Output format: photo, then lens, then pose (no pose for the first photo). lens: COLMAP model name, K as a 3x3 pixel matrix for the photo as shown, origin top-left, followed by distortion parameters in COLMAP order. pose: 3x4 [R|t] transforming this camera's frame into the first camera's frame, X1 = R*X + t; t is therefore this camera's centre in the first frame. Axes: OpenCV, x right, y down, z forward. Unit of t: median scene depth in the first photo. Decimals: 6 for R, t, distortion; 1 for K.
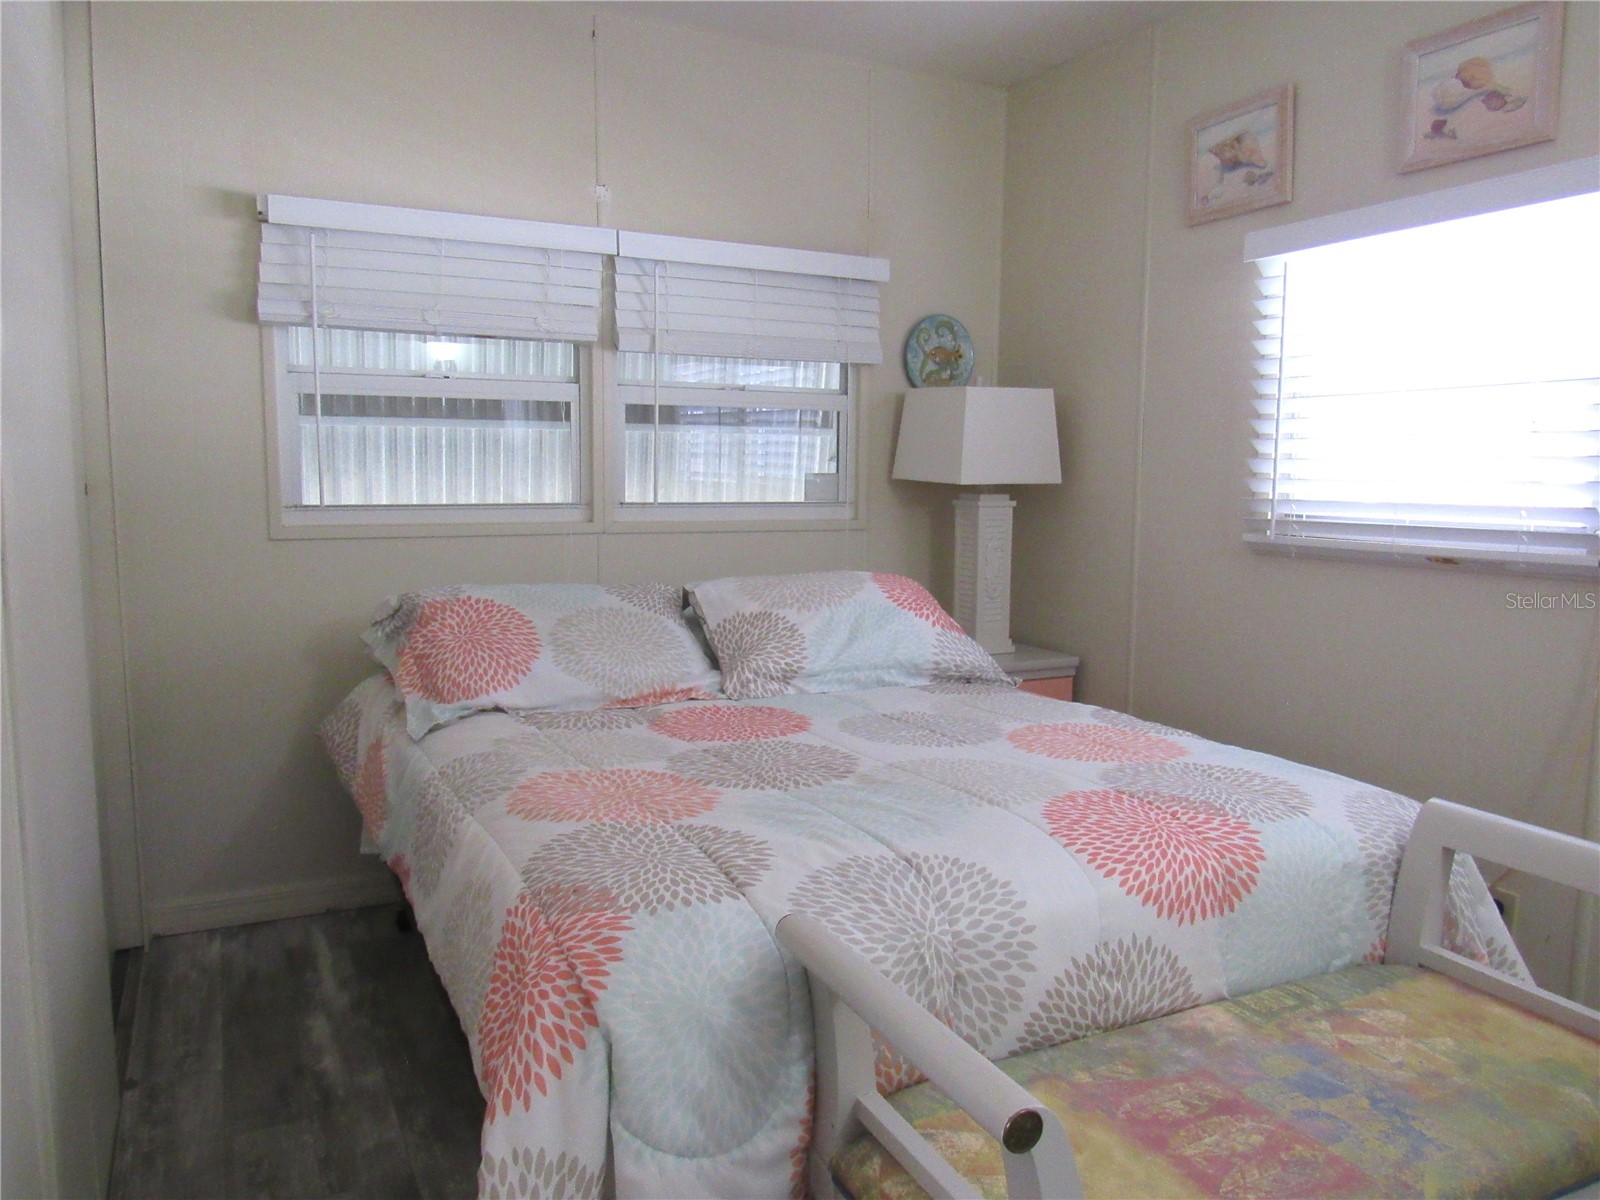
lens RADIAL K [[1138.9, 0, 802.2], [0, 1138.9, 600.3], [0, 0, 1]] dist [-0.036296, 0.007984]
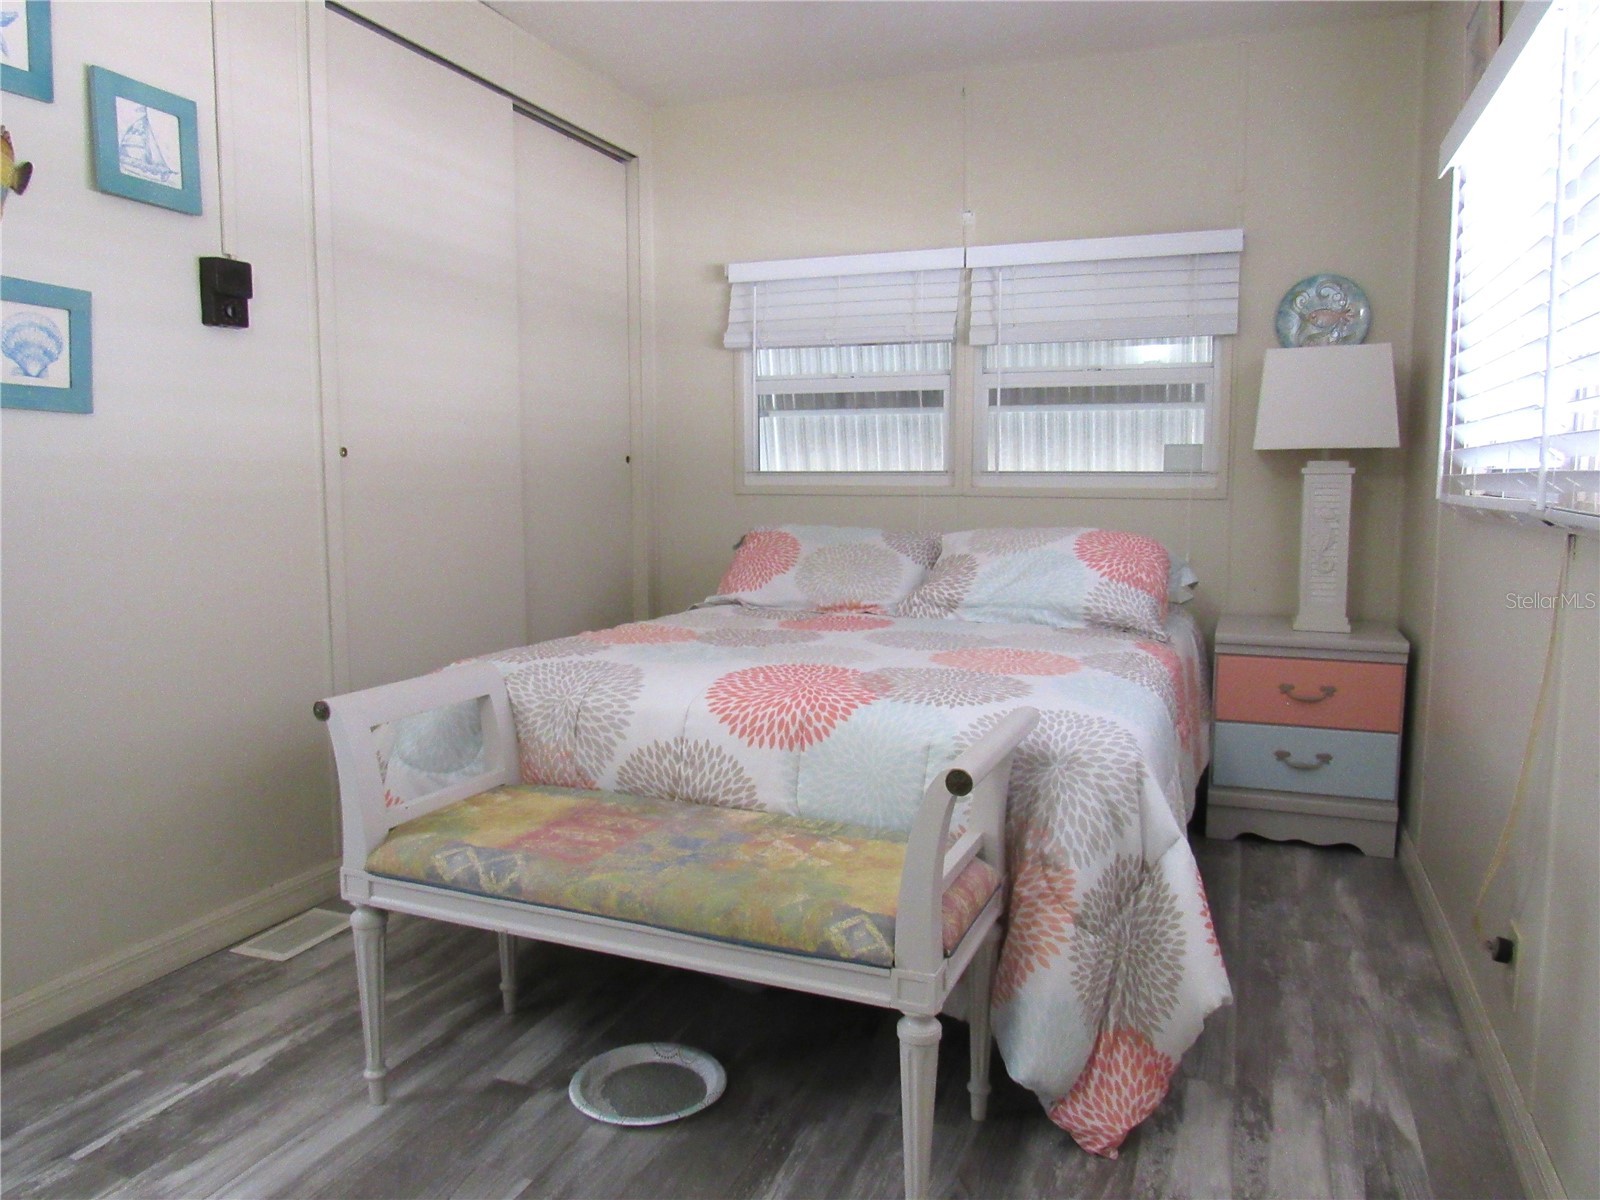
lens RADIAL K [[1138.9, 0, 792.1], [0, 1138.9, 597.0], [0, 0, 1]] dist [-0.036296, 0.007984]
pose [[0.653902, 0.072037, -0.753142, 0.775768], [-0.080738, 0.996417, 0.025206, 0.040913], [0.752259, 0.044325, 0.657375, 0.078967]]
